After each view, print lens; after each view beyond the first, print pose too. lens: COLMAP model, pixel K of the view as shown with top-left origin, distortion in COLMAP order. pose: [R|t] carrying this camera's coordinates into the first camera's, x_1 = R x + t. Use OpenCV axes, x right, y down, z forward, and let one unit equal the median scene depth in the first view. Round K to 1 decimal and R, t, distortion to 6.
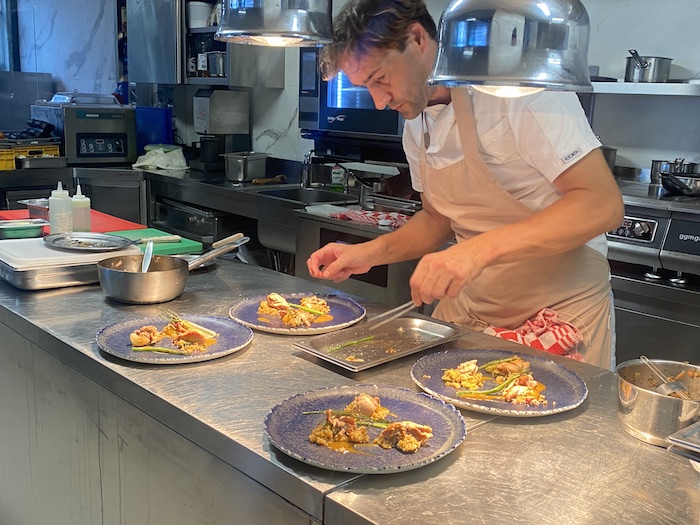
lens RADIAL K [[760.2, 0, 349.5], [0, 760.2, 262.5], [0, 0, 1]] dist [0.041721, 0.000000]
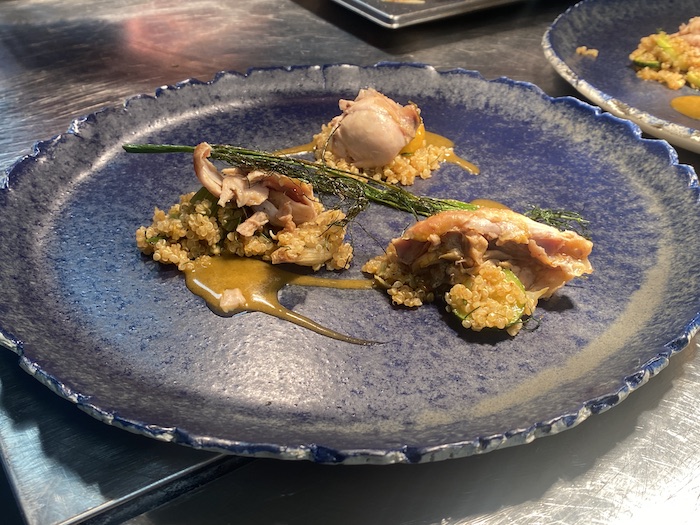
lens RADIAL K [[760.2, 0, 350.4], [0, 760.2, 262.8], [0, 0, 1]] dist [0.041721, 0.000000]
pose [[0.983942, 0.091909, -0.153008, 0.068228], [-0.024959, 0.919661, 0.391919, 0.125886], [0.176736, -0.381806, 0.907187, 0.751548]]
